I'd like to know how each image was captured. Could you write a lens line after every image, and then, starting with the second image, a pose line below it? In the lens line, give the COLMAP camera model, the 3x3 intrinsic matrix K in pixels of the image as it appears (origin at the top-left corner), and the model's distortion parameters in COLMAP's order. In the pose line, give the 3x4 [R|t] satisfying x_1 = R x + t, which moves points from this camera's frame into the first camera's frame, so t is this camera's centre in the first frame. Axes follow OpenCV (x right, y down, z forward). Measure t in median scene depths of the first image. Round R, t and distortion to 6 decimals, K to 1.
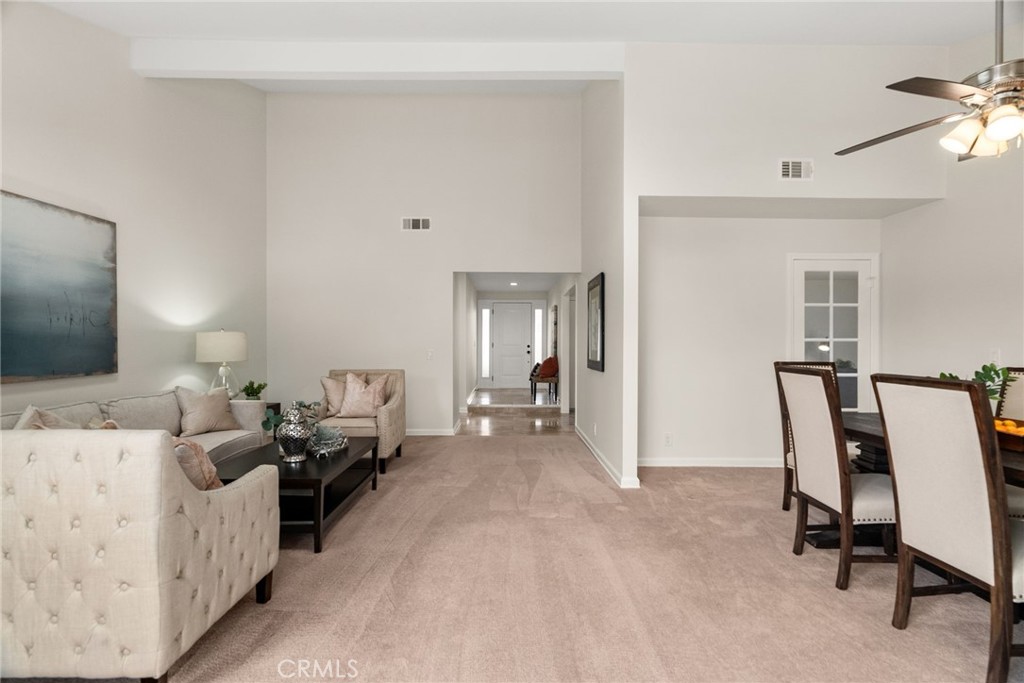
lens RADIAL K [[487.8, 0, 511.3], [0, 487.8, 341.9], [0, 0, 1]] dist [-0.007608, 0.002573]
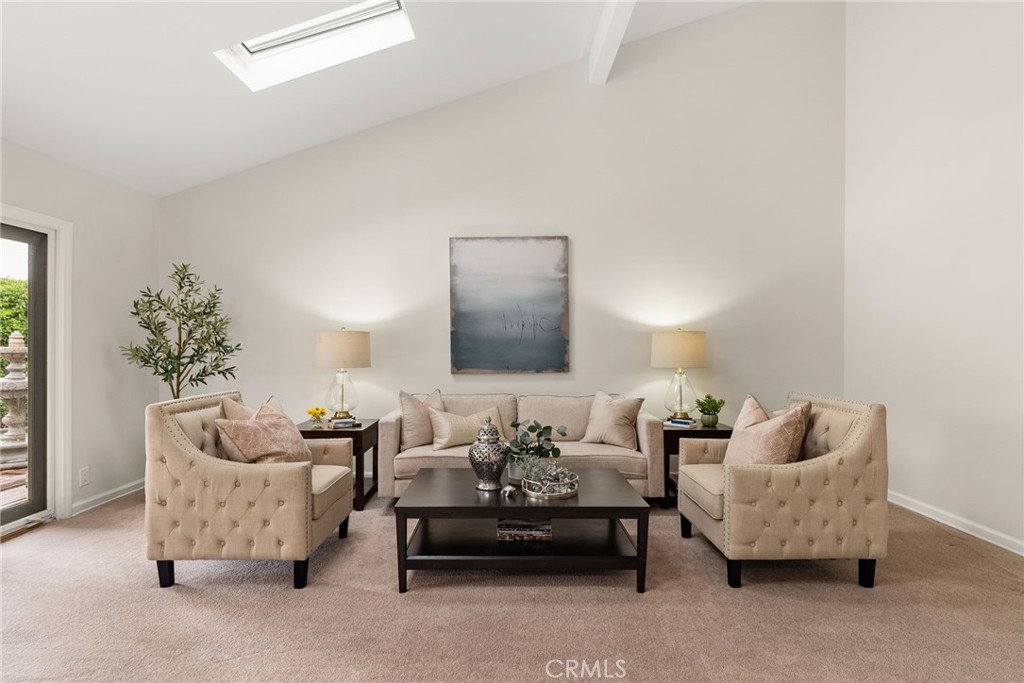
lens RADIAL K [[532.2, 0, 512.6], [0, 532.2, 341.7], [0, 0, 1]] dist [-0.004979, 0.000373]
pose [[-0.001722, -0.004430, -0.999989, 0.405744], [0.002633, 0.999987, -0.004435, -0.000287], [0.999995, -0.002640, -0.001711, 0.905858]]
